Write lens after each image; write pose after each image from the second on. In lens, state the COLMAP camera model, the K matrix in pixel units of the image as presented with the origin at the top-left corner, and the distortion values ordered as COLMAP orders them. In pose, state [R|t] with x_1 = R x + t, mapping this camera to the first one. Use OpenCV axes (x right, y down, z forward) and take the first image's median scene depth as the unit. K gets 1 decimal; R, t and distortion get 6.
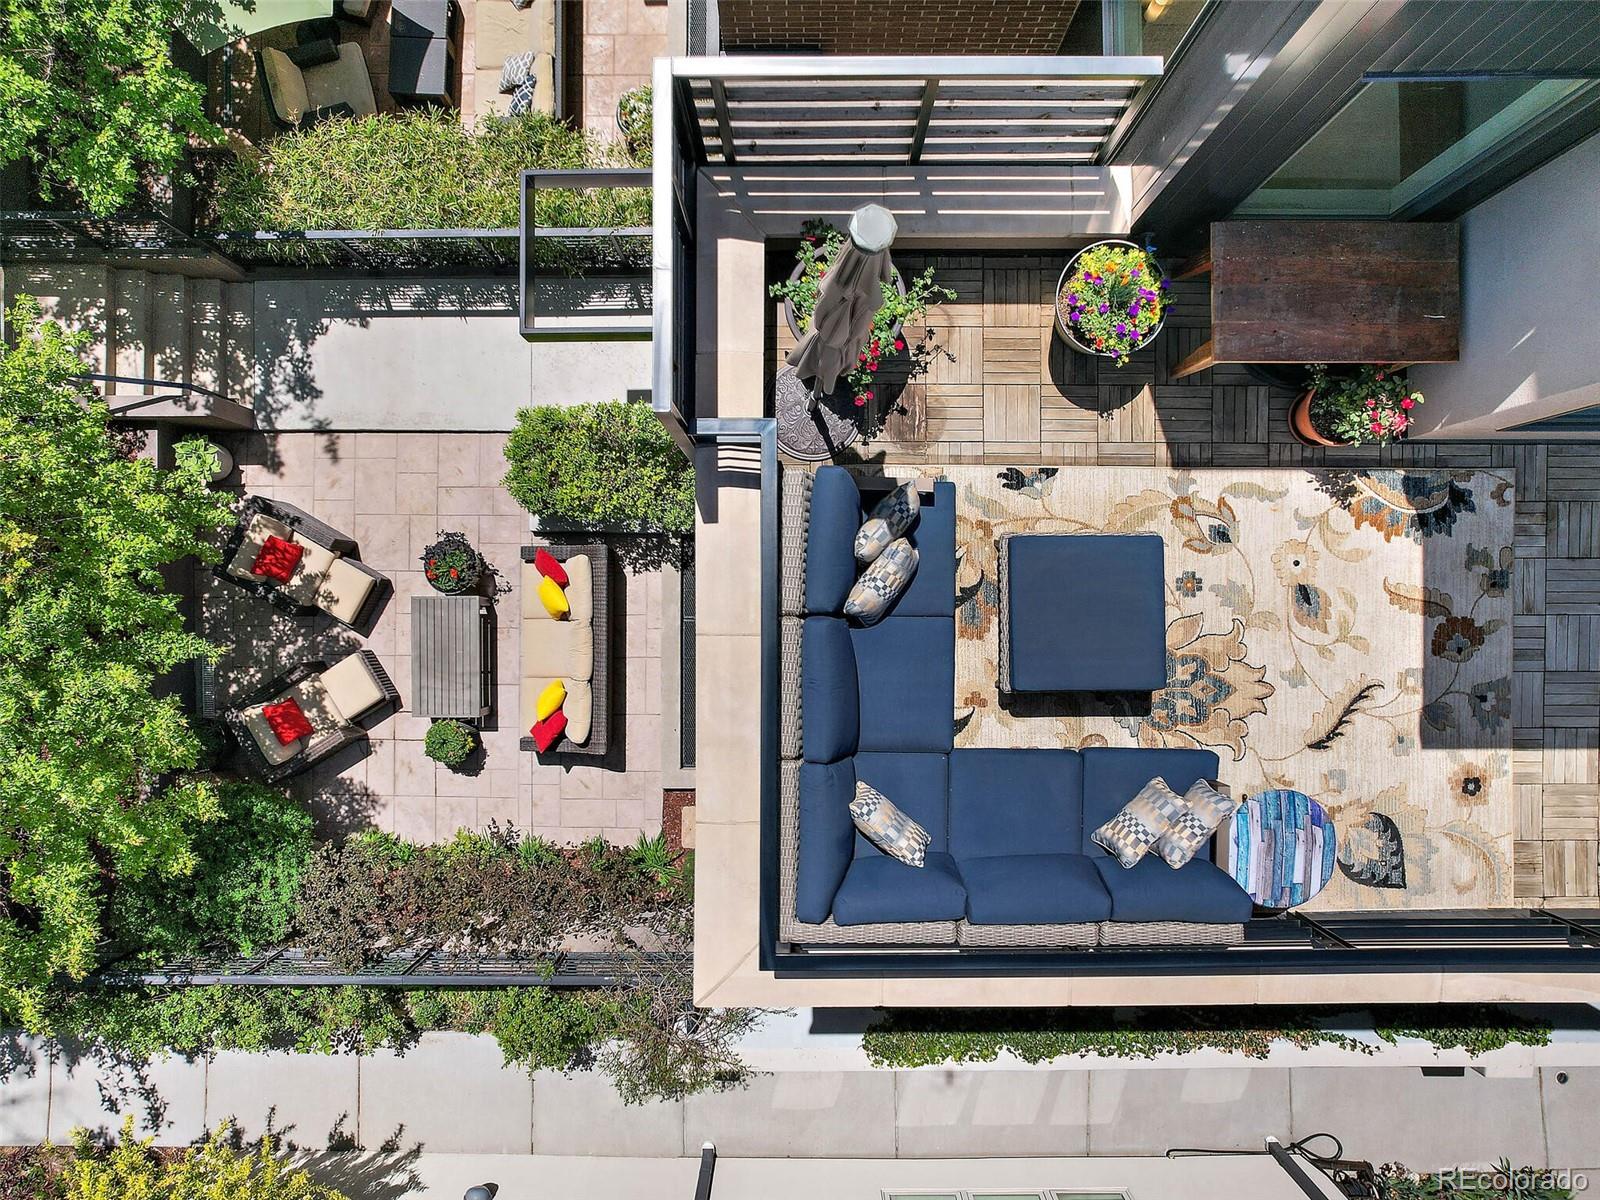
lens RADIAL K [[1159.4, 0, 800.0], [0, 1159.4, 600.0], [0, 0, 1]] dist [-0.066519, 0.059837]
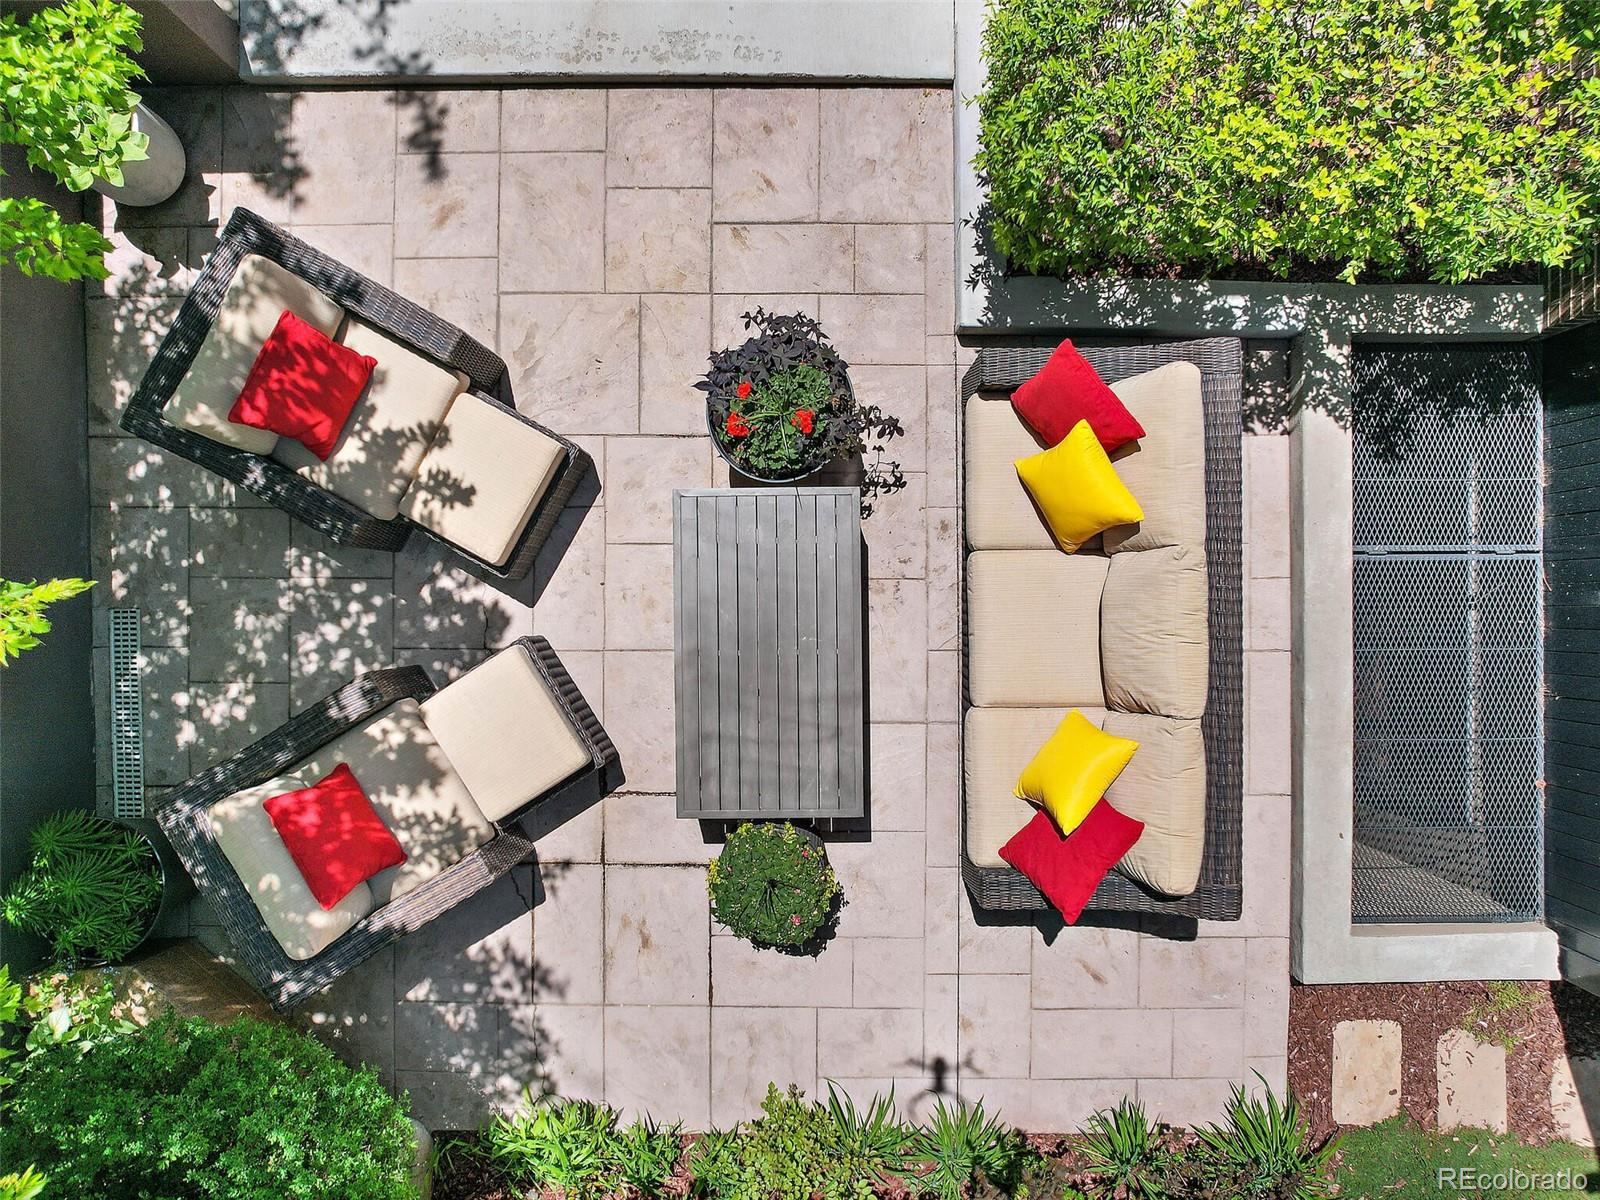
lens RADIAL K [[1126.5, 0, 800.0], [0, 1126.5, 600.0], [0, 0, 1]] dist [-0.066262, 0.111482]
pose [[0.999780, -0.002258, 0.020858, -0.294592], [0.002076, 0.999960, 0.008743, 0.028031], [-0.020877, -0.008698, 0.999744, 0.618563]]
